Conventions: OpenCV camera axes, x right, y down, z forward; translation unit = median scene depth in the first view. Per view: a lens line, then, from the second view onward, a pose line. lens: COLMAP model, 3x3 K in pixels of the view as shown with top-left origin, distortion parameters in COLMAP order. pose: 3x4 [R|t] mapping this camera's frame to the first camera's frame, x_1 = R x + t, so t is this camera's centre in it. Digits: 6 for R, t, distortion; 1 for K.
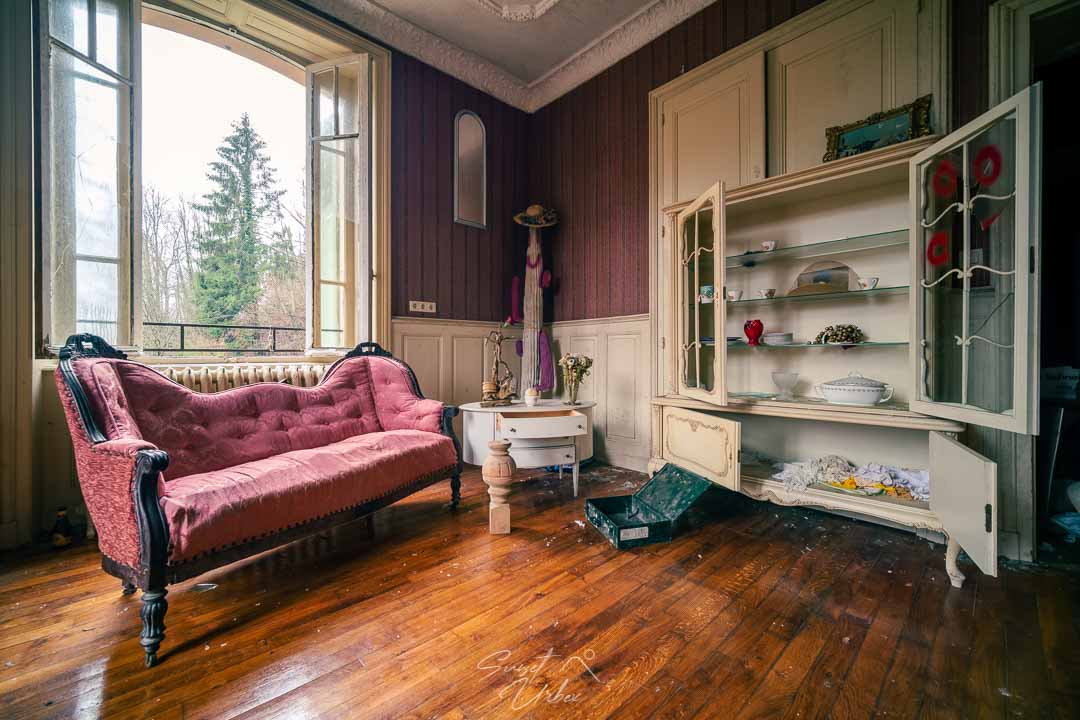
lens RADIAL K [[434.9, 0, 540.5], [0, 434.9, 354.8], [0, 0, 1]] dist [-0.002752, -0.000290]
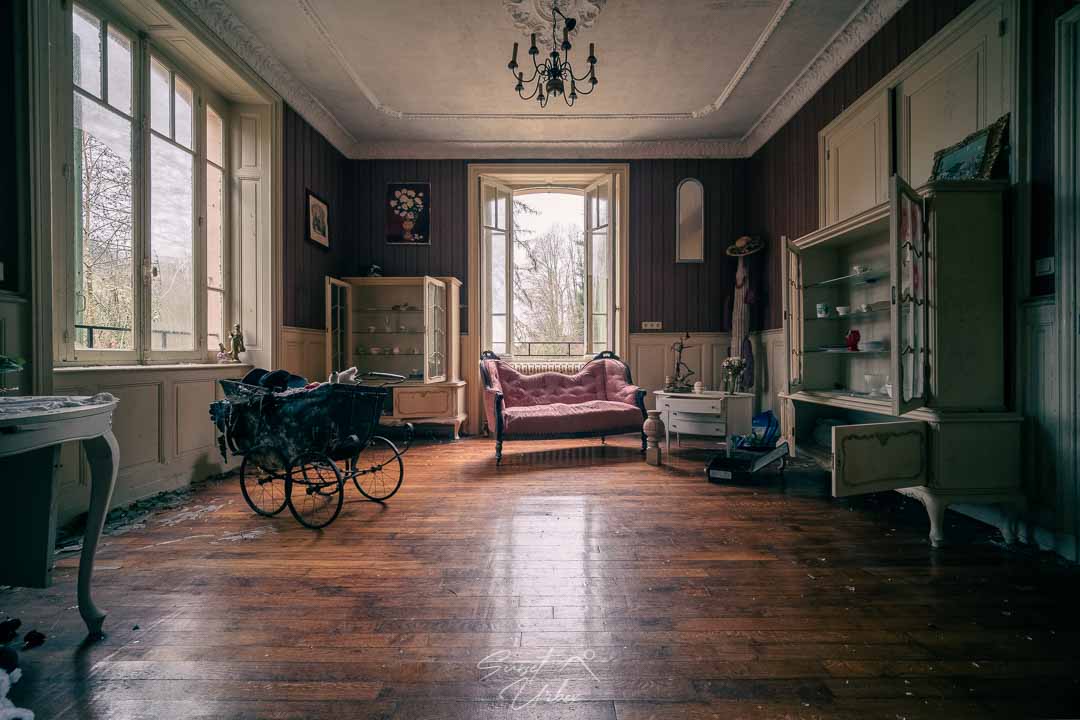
lens RADIAL K [[434.9, 0, 540.5], [0, 434.9, 354.8], [0, 0, 1]] dist [-0.002752, -0.000290]
pose [[0.720555, -0.002318, -0.693394, 0.612980], [-0.000248, 0.999993, -0.003602, -0.006591], [0.693397, 0.002767, 0.720550, -0.415831]]
